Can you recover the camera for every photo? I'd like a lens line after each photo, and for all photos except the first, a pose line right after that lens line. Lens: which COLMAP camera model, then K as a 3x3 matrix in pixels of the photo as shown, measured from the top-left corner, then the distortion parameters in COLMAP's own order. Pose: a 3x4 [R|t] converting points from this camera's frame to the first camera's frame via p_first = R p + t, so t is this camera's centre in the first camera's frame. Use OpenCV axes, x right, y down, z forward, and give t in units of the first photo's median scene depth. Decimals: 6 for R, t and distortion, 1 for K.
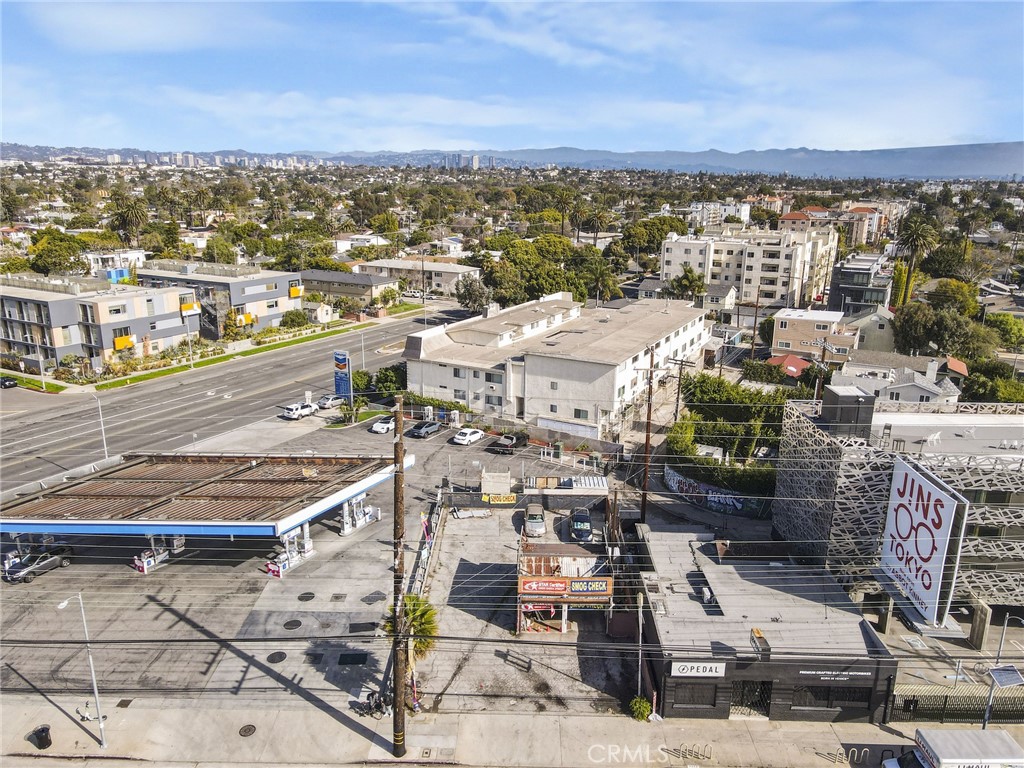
lens RADIAL K [[749.2, 0, 519.4], [0, 749.2, 381.9], [0, 0, 1]] dist [0.014840, -0.000537]
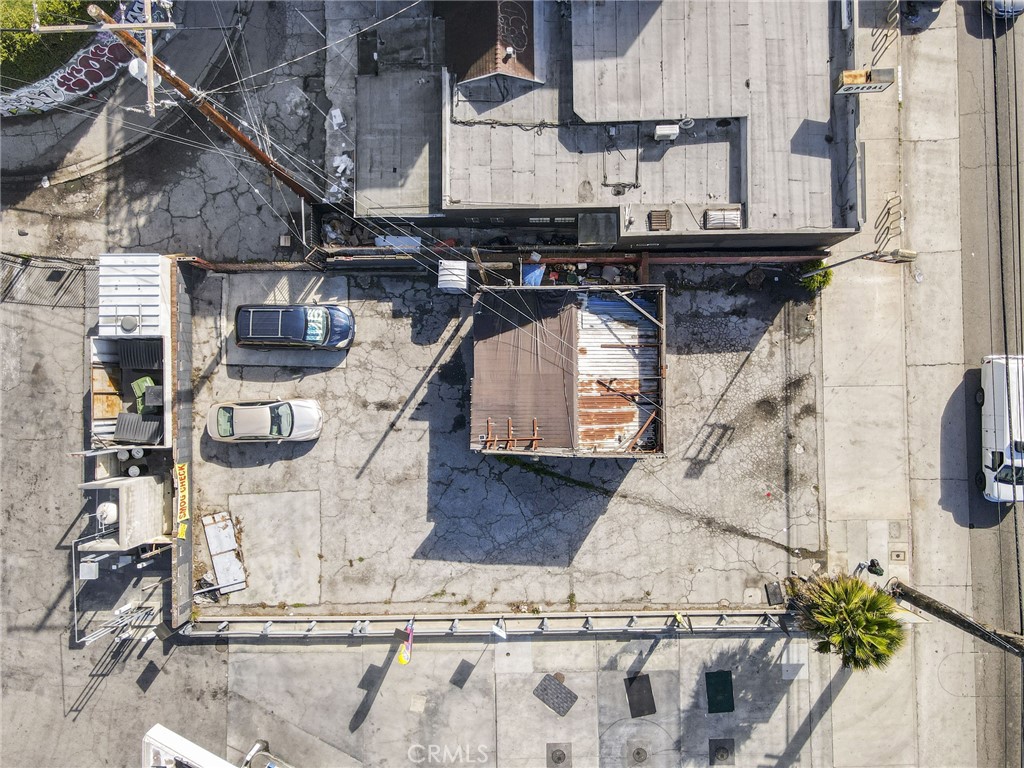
lens RADIAL K [[749.2, 0, 509.8], [0, 749.2, 382.7], [0, 0, 1]] dist [0.014840, -0.000537]
pose [[-0.021555, -0.999692, 0.012332, 0.049396], [0.280231, 0.005799, 0.959915, -0.329240], [-0.959690, 0.024147, 0.280020, 0.997371]]
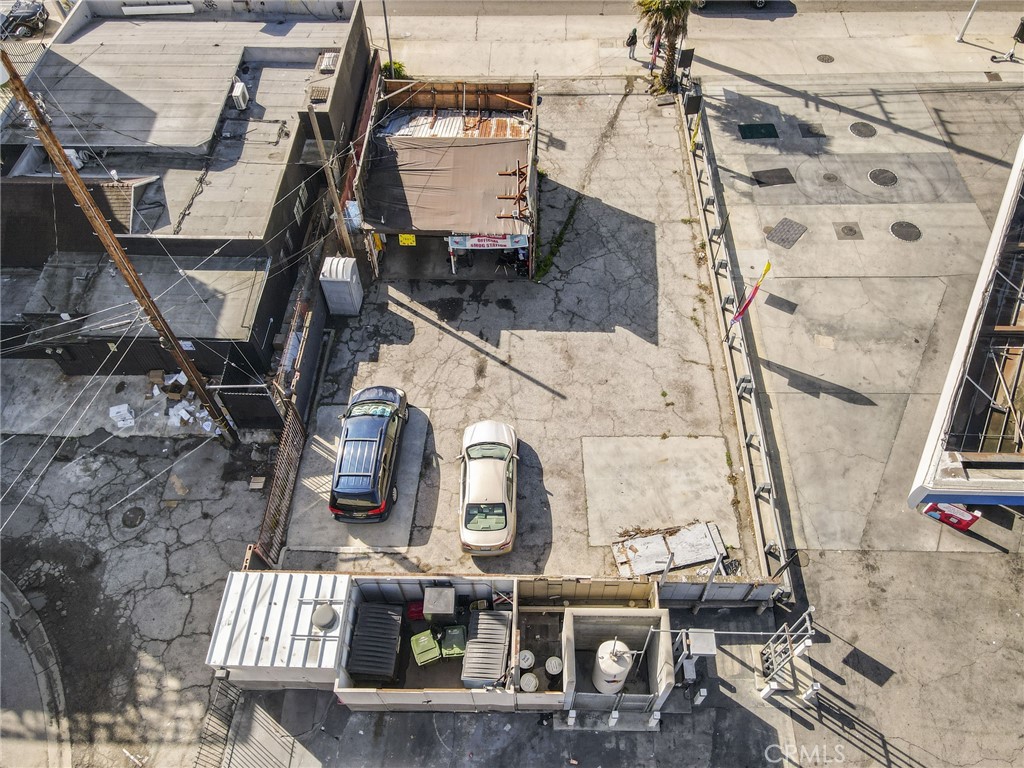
lens RADIAL K [[749.2, 0, 525.8], [0, 749.2, 382.2], [0, 0, 1]] dist [0.014840, -0.000537]
pose [[-0.999959, -0.006863, 0.005830, 0.000694], [0.003115, 0.343916, 0.938995, -0.243313], [-0.008449, 0.938975, -0.343881, 1.506088]]
